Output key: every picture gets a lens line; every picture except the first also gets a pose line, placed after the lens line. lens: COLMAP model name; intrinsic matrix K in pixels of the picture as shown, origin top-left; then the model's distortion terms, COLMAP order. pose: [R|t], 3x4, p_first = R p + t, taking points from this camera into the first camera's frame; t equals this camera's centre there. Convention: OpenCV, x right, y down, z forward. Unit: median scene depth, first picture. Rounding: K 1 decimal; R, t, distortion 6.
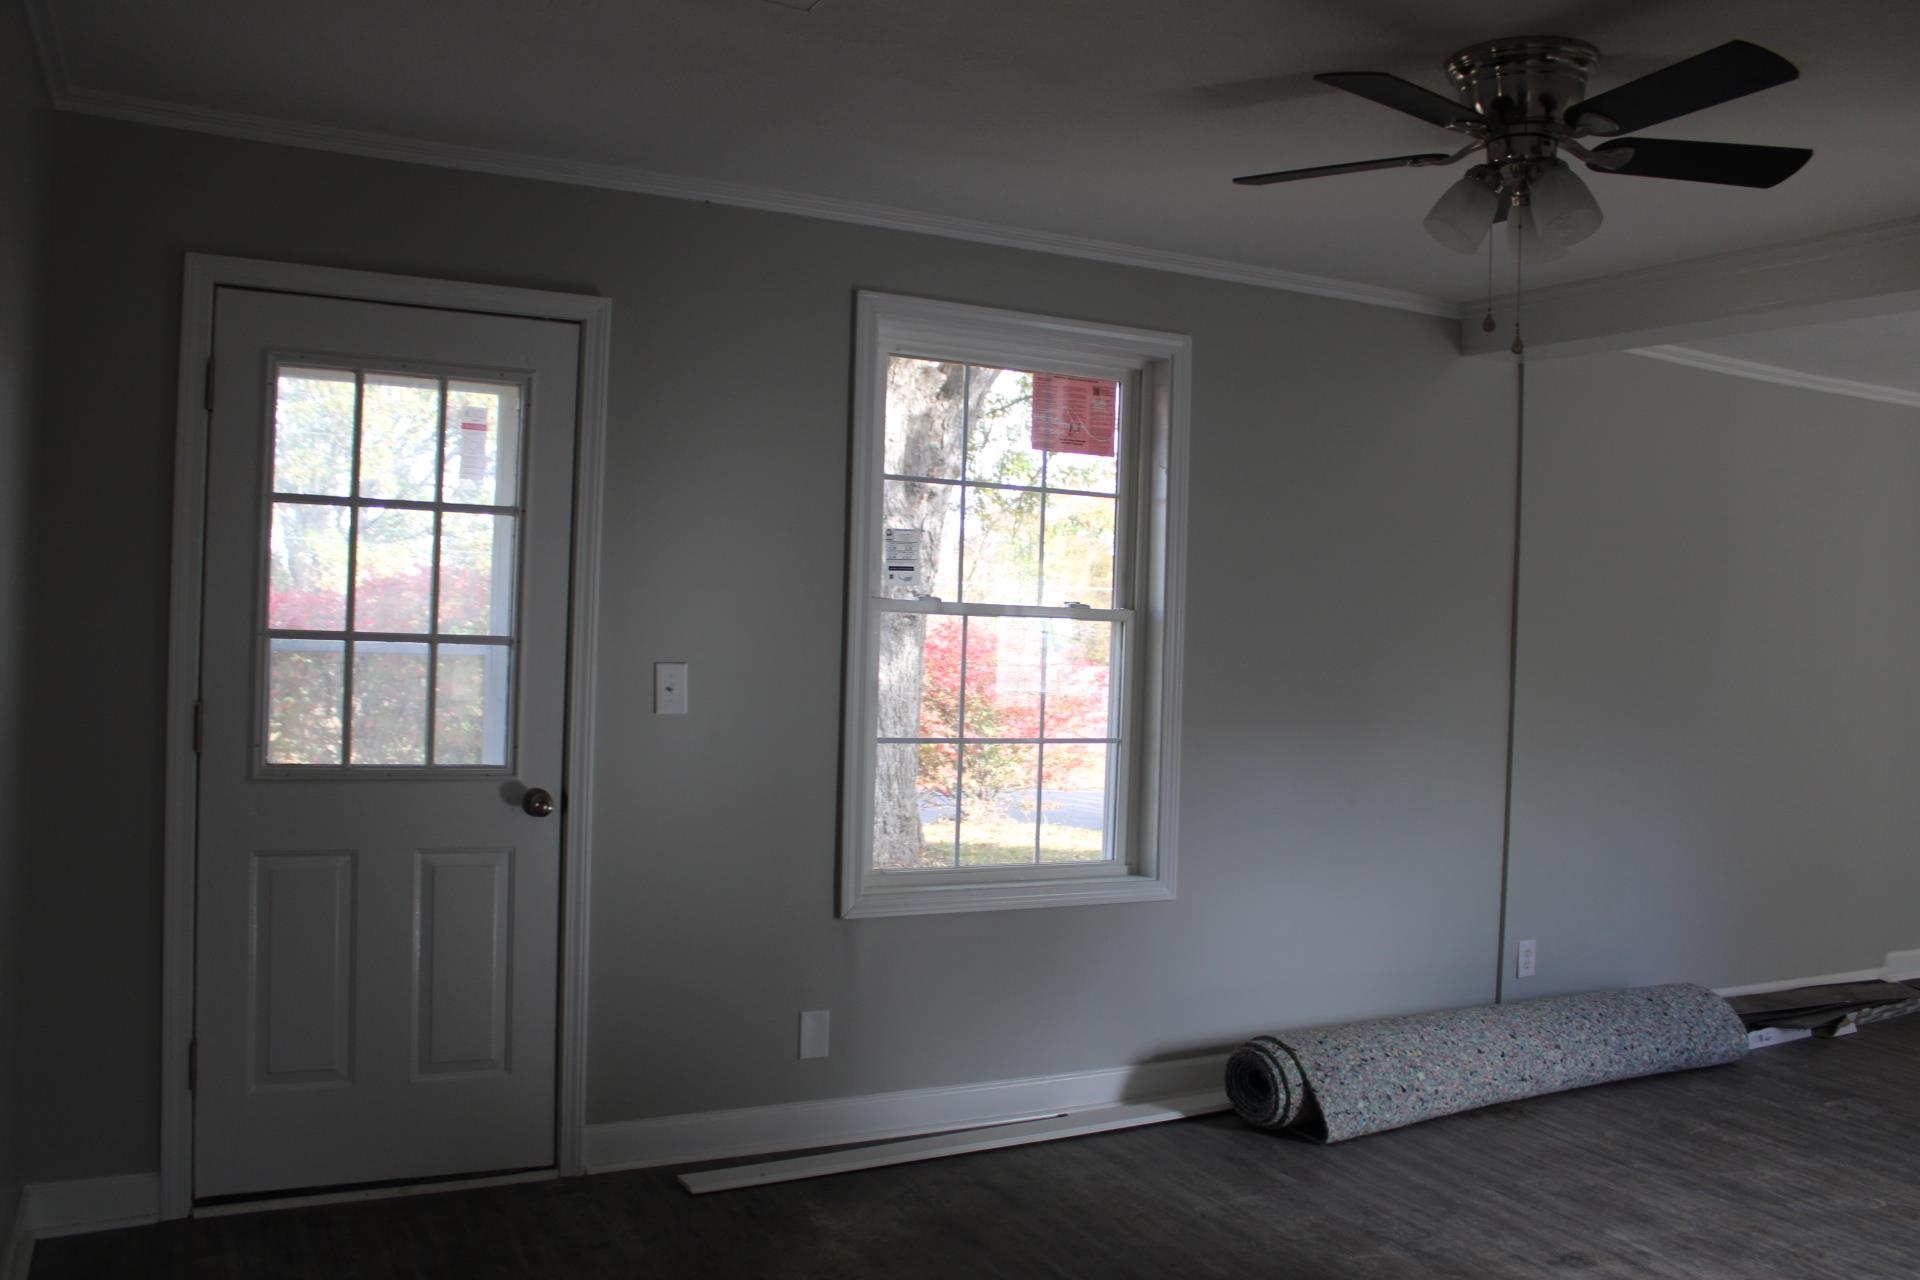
lens RADIAL K [[1623.1, 0, 960.0], [0, 1623.1, 640.0], [0, 0, 1]] dist [-0.149979, 0.141542]
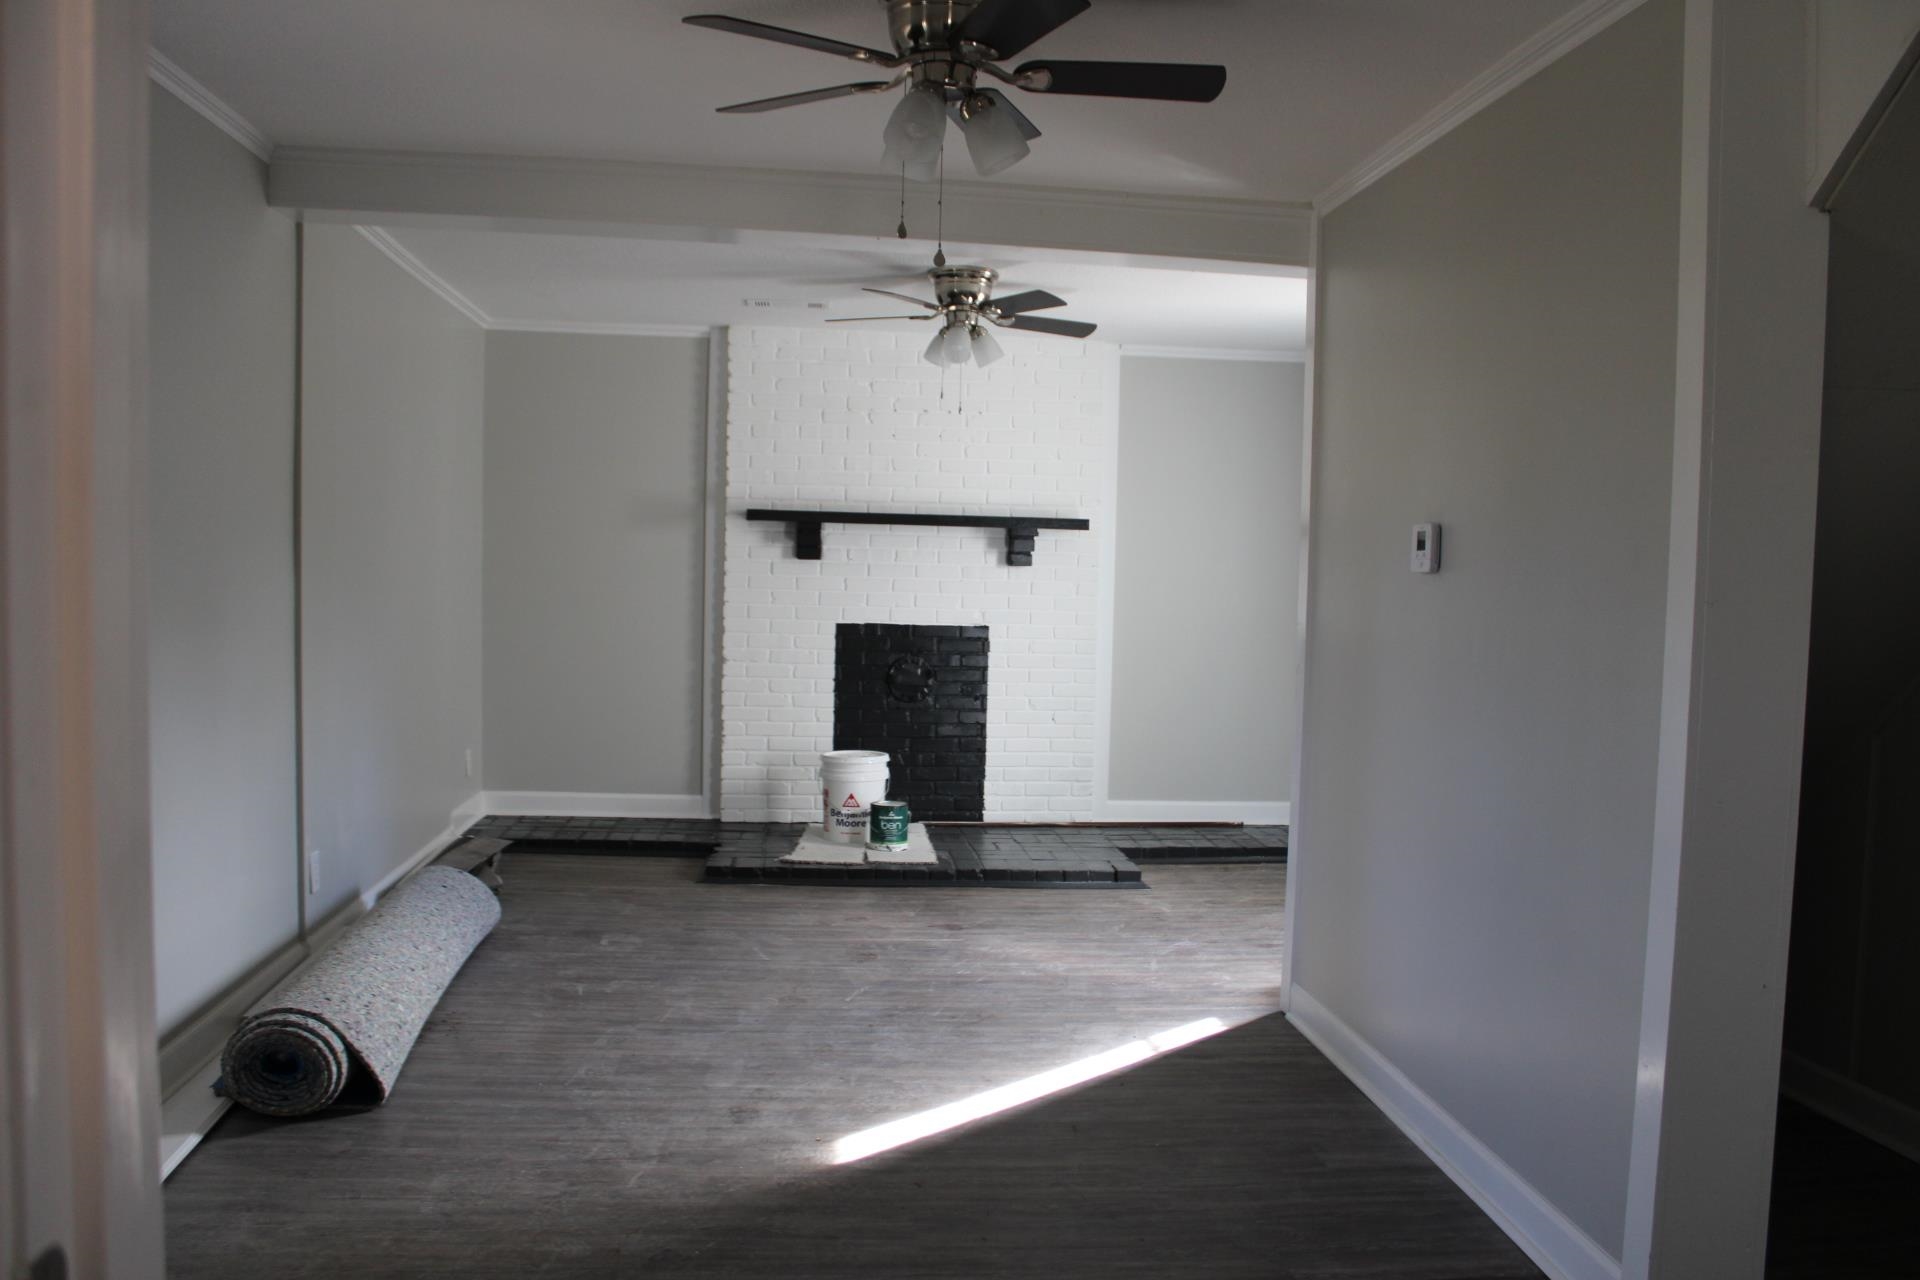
lens RADIAL K [[1623.1, 0, 960.0], [0, 1623.1, 640.0], [0, 0, 1]] dist [-0.149979, 0.141542]
pose [[0.361817, -0.069175, 0.929679, -0.442446], [-0.003490, 0.997136, 0.075552, -0.007512], [-0.932243, -0.030580, 0.360539, 0.388892]]
